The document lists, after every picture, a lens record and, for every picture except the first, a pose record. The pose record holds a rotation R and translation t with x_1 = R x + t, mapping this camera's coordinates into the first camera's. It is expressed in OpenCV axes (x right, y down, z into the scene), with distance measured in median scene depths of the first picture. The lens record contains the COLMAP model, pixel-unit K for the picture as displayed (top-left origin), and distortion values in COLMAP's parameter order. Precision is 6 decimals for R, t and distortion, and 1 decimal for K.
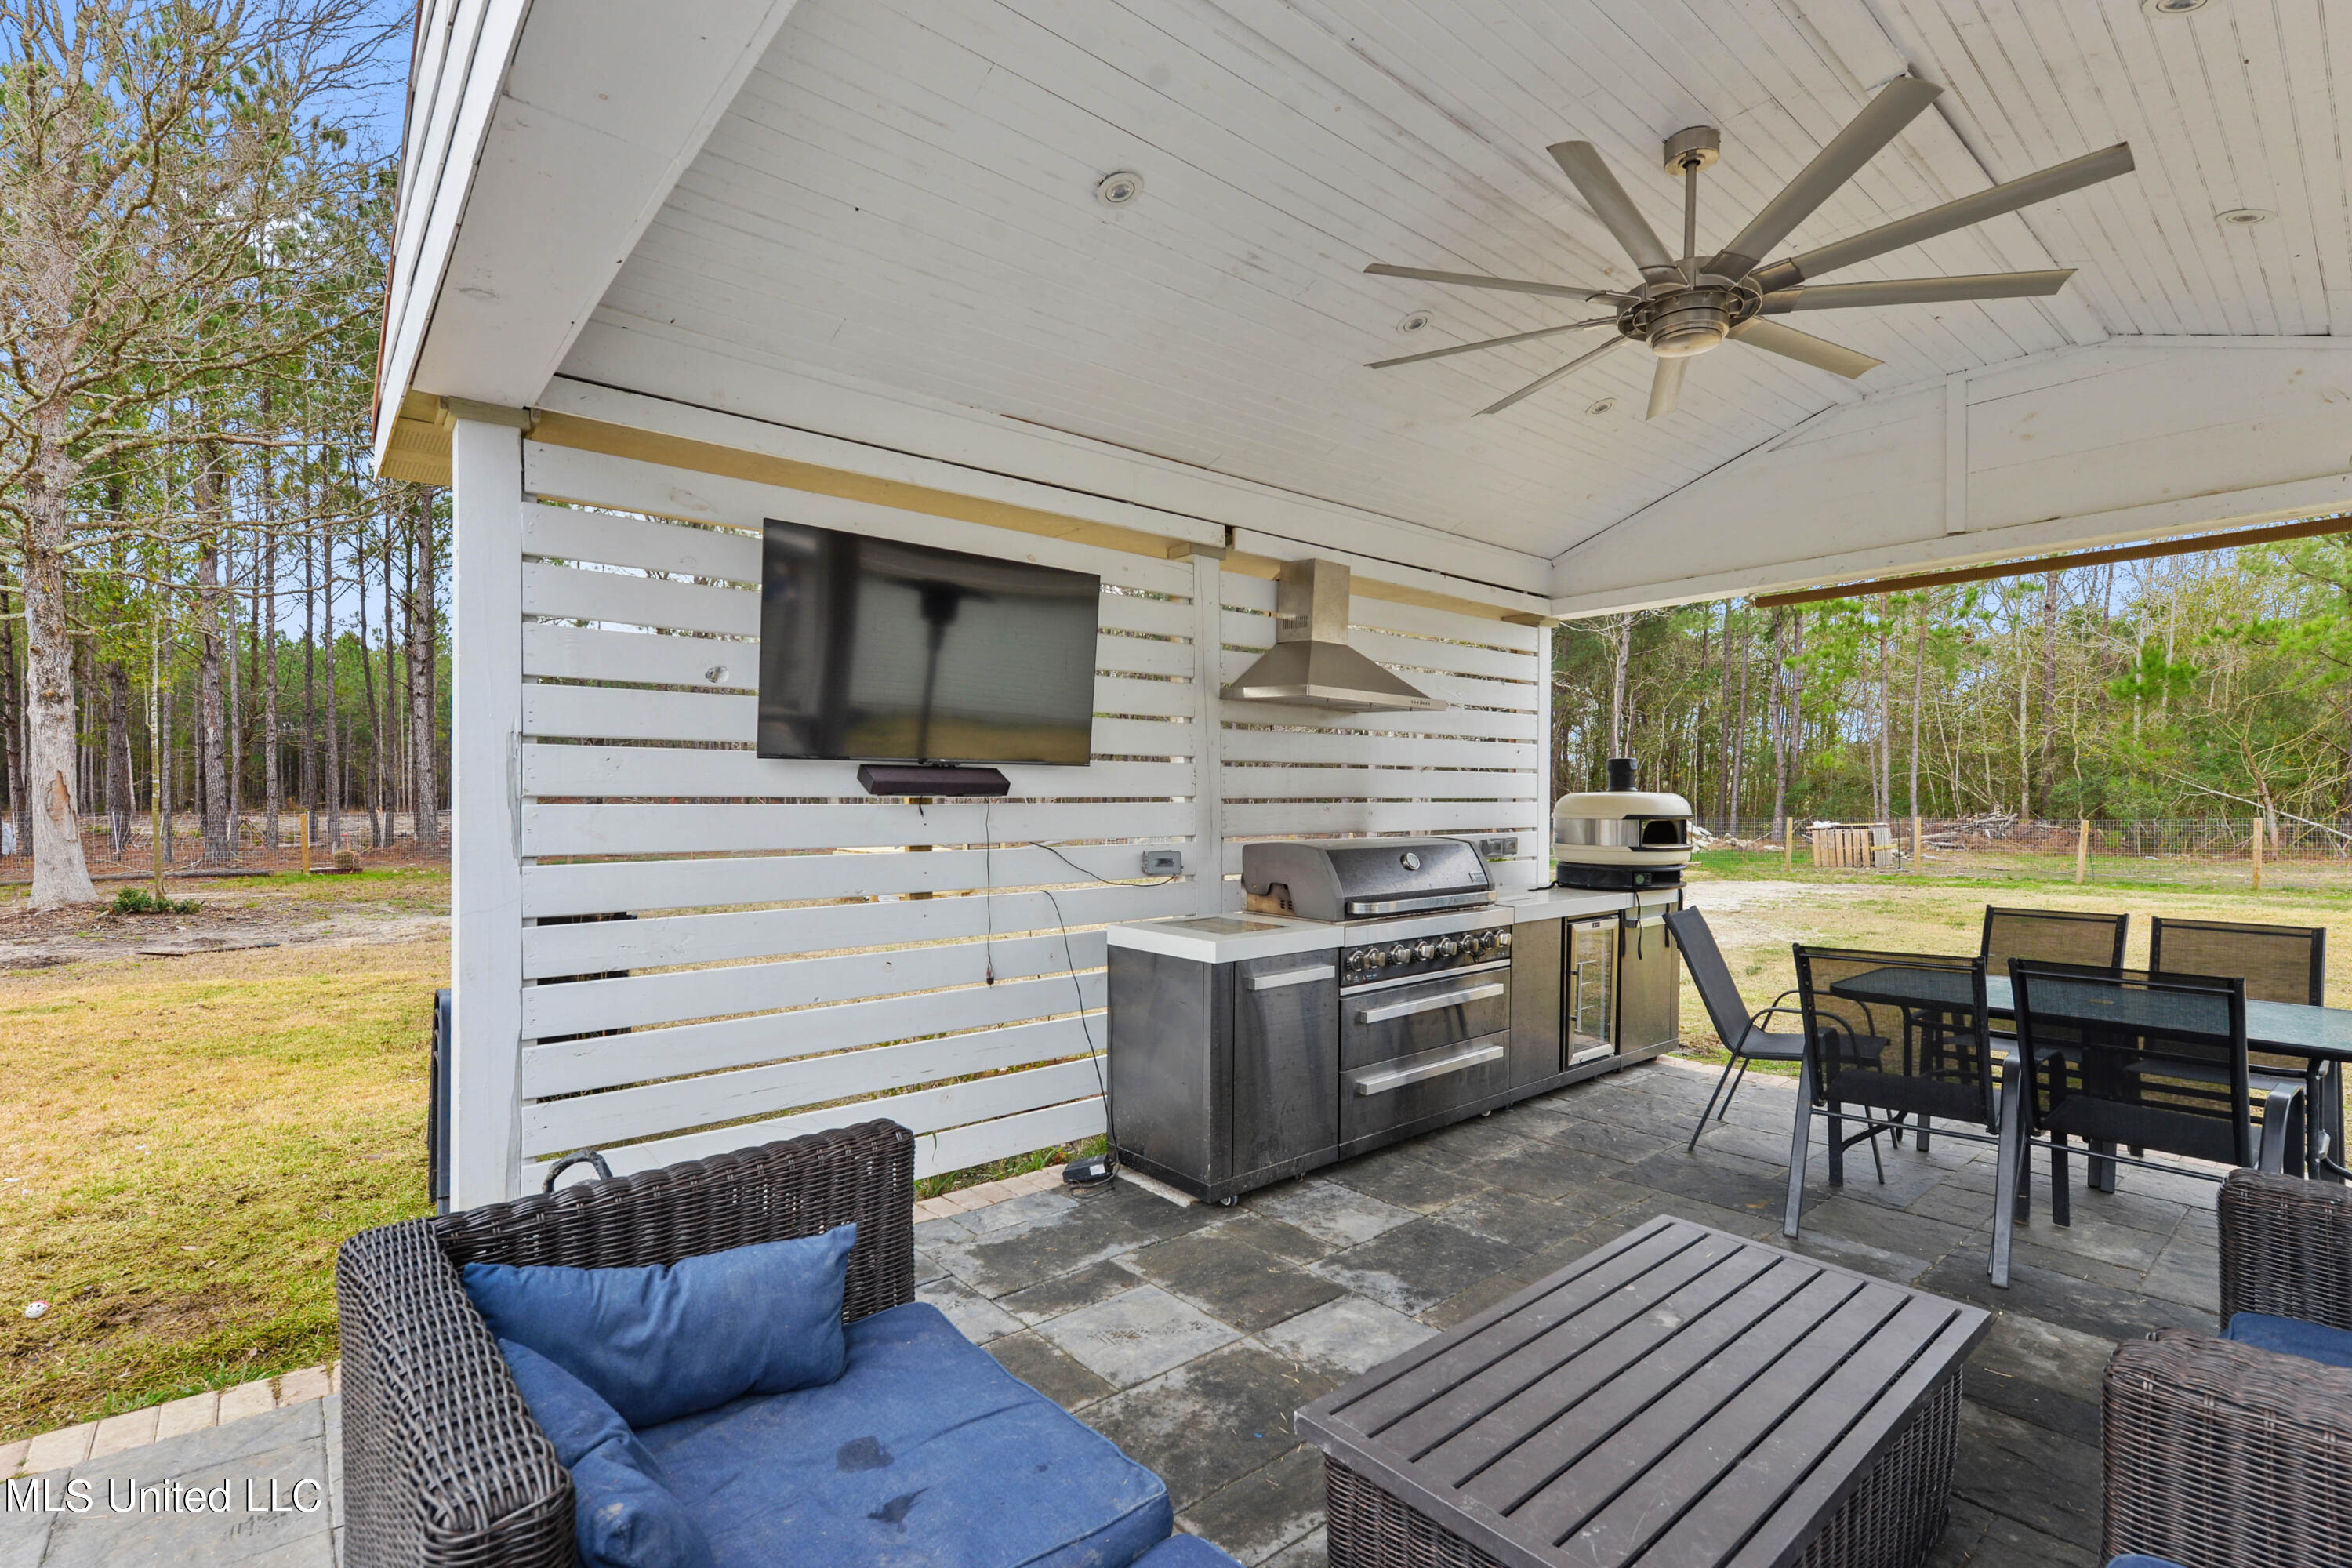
lens RADIAL K [[1073.5, 0, 1169.8], [0, 1073.5, 812.6], [0, 0, 1]] dist [0.002781, 0.000222]
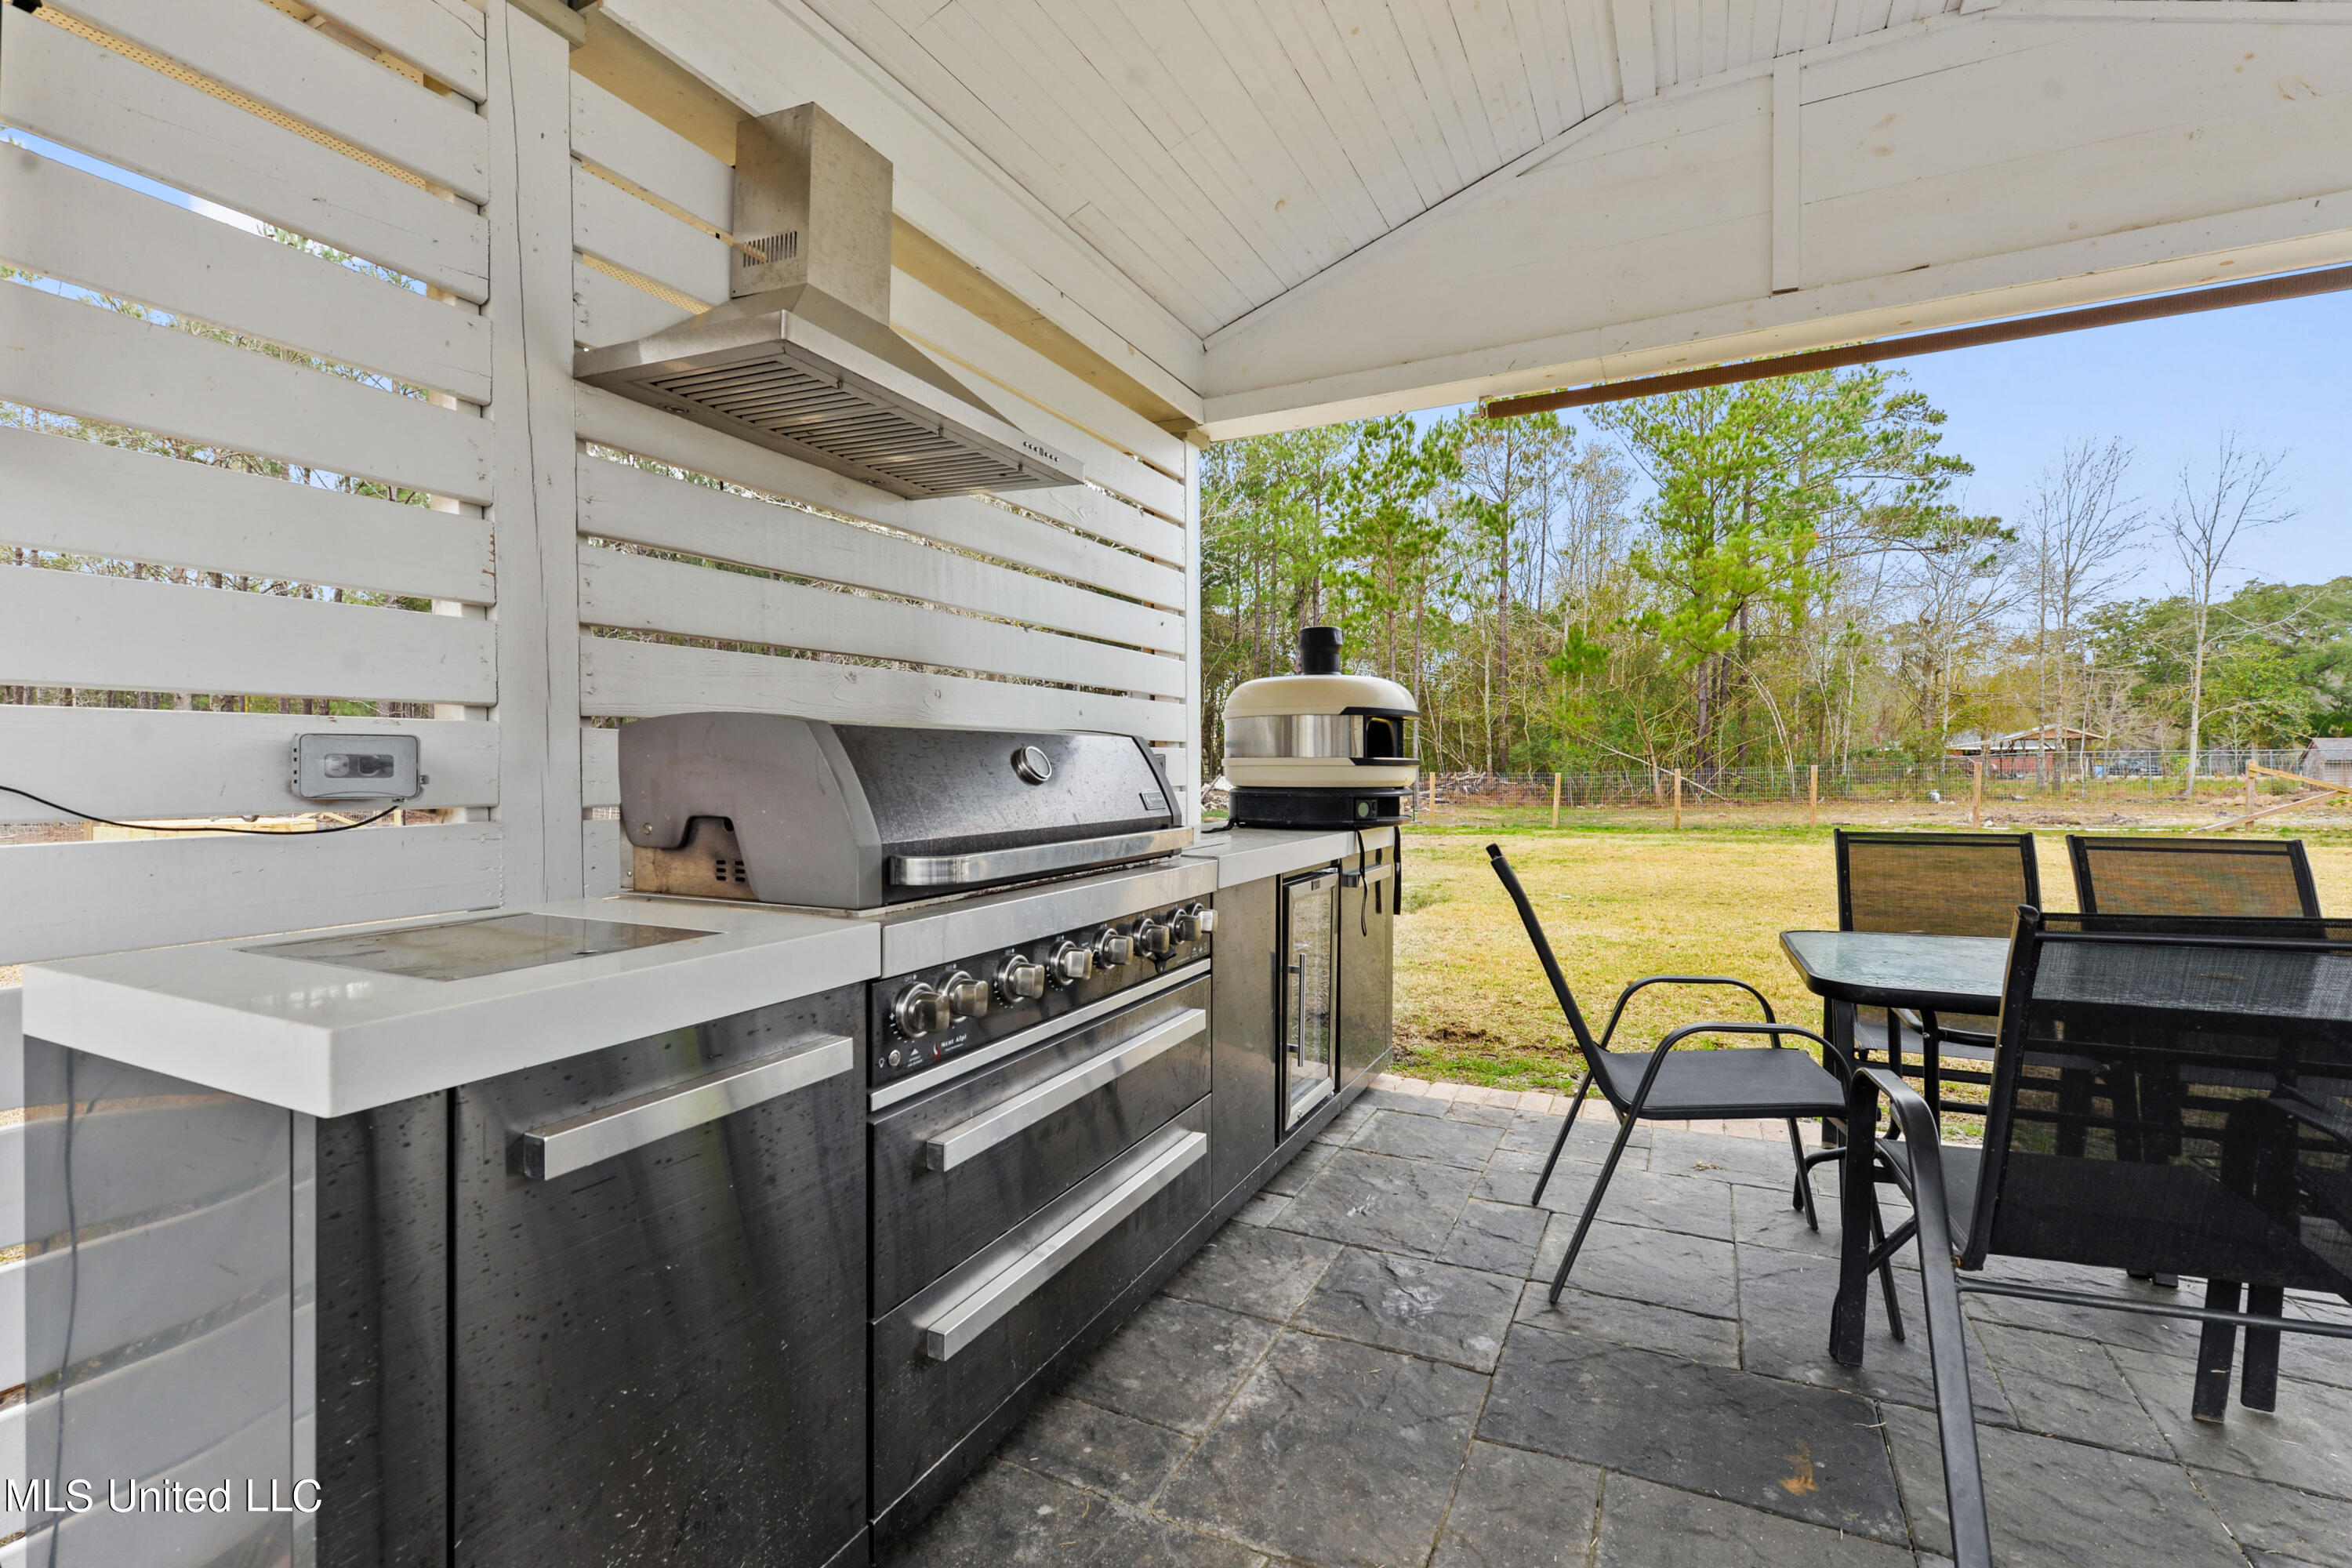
lens RADIAL K [[1075.7, 0, 1150.5], [0, 1075.7, 767.2], [0, 0, 1]] dist [-0.004477, -0.000575]
pose [[0.924653, -0.006149, 0.380761, 0.091831], [0.011825, 0.999851, -0.012569, 0.049798], [-0.380627, 0.016124, 0.924588, 0.529566]]
